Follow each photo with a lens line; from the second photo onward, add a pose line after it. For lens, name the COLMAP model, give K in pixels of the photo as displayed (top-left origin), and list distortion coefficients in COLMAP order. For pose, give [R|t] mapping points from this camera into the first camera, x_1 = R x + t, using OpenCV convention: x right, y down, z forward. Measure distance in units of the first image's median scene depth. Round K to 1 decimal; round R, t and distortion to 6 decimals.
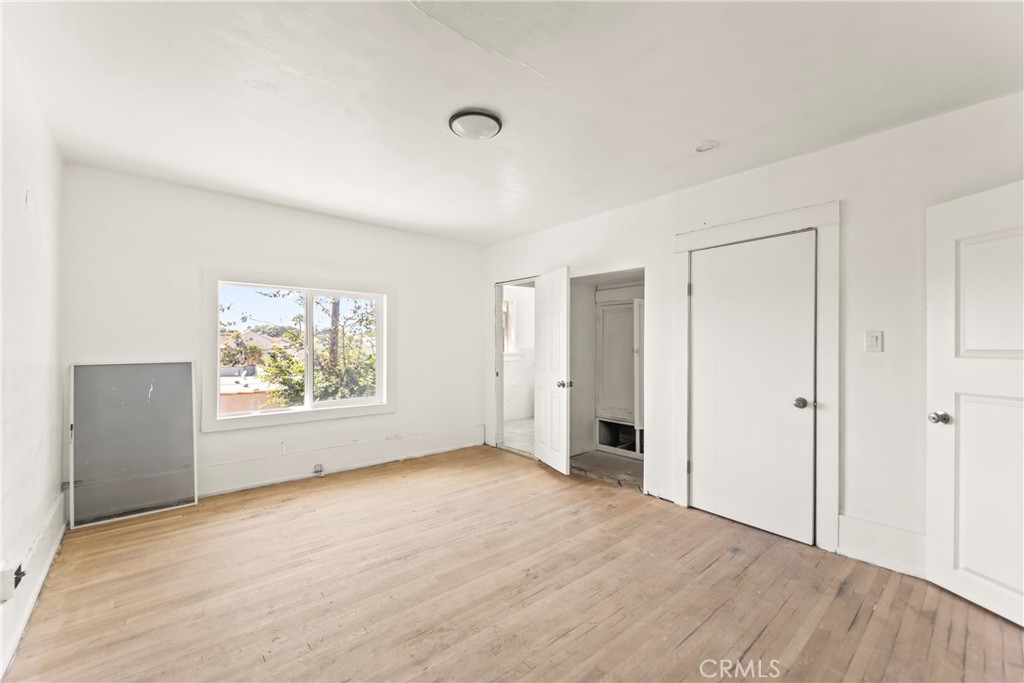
lens RADIAL K [[411.2, 0, 508.1], [0, 411.2, 342.5], [0, 0, 1]] dist [0.026826, -0.000306]
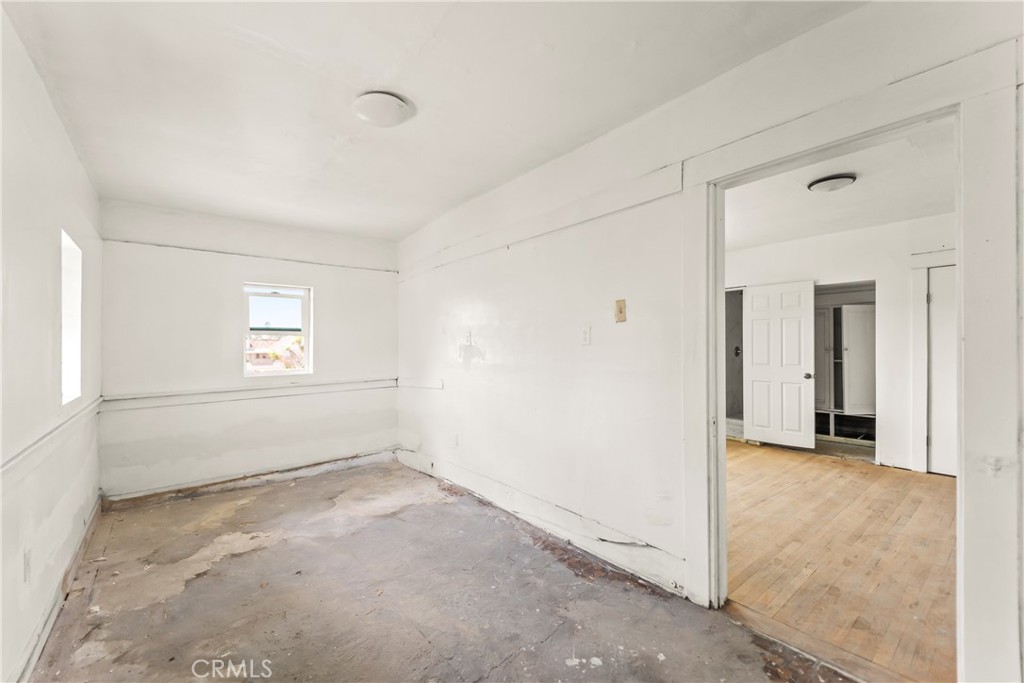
lens RADIAL K [[423.9, 0, 512.0], [0, 423.9, 341.5], [0, 0, 1]] dist [0.000413, -0.000182]
pose [[0.999773, -0.005324, -0.020624, -0.902216], [0.005287, 0.999984, -0.001872, -0.002894], [0.020634, 0.001763, 0.999786, -0.347646]]
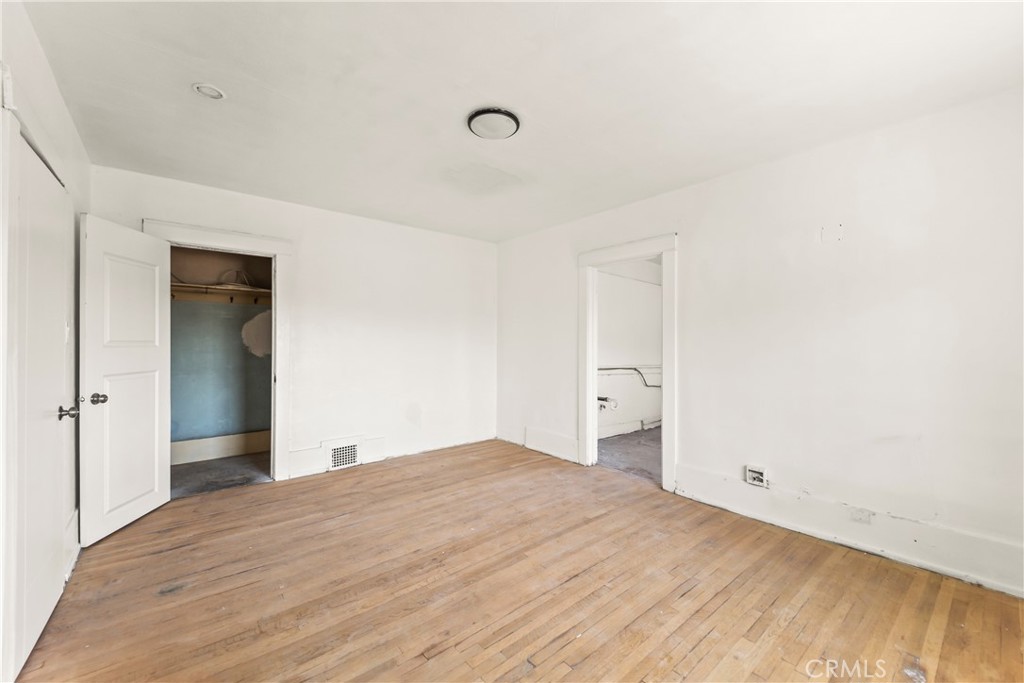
lens RADIAL K [[411.2, 0, 508.1], [0, 411.2, 342.5], [0, 0, 1]] dist [0.026826, -0.000306]
pose [[-0.999840, -0.006331, 0.016748, -0.108084], [-0.006511, 0.999922, -0.010701, 0.020843], [-0.016679, -0.010808, -0.999802, 1.639677]]
